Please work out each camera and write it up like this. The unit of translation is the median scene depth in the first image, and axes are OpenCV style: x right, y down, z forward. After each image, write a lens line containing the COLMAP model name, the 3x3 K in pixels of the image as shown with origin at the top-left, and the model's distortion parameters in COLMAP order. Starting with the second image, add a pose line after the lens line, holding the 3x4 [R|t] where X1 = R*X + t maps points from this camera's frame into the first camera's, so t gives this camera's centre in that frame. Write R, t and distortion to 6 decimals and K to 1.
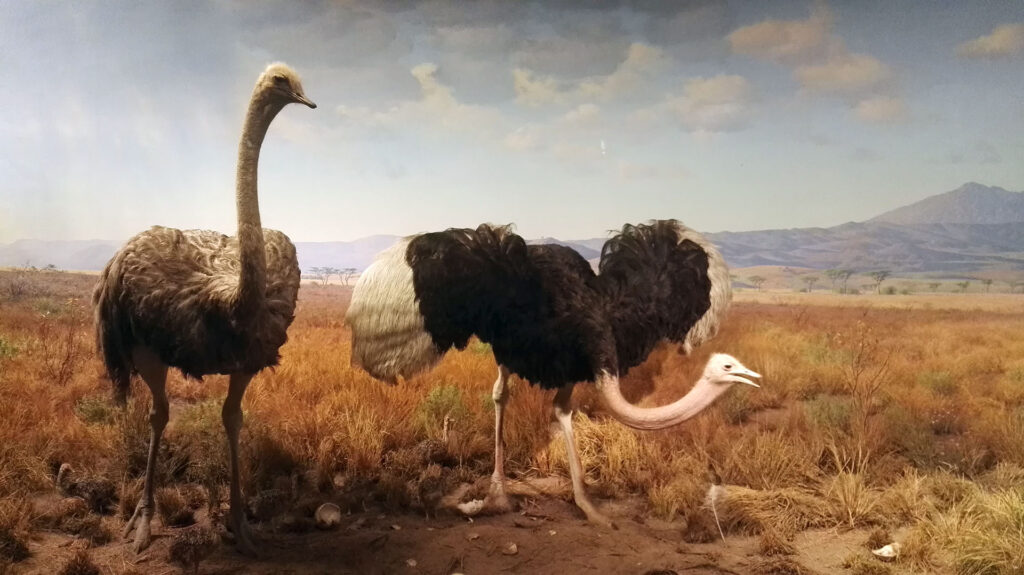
lens RADIAL K [[789.5, 0, 509.1], [0, 789.5, 288.6], [0, 0, 1]] dist [0.013252, 0.000571]
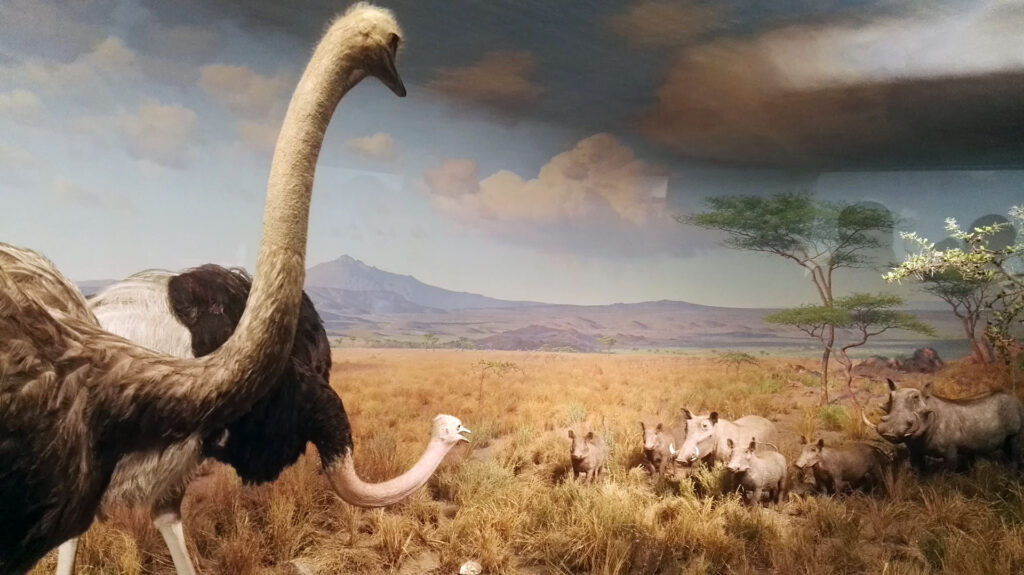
lens RADIAL K [[789.5, 0, 509.3], [0, 789.5, 287.2], [0, 0, 1]] dist [0.013252, 0.000571]
pose [[0.346664, 0.059876, 0.936076, -0.441203], [-0.005672, 0.998076, -0.061742, -0.013585], [-0.937972, 0.016095, 0.346337, 0.362891]]
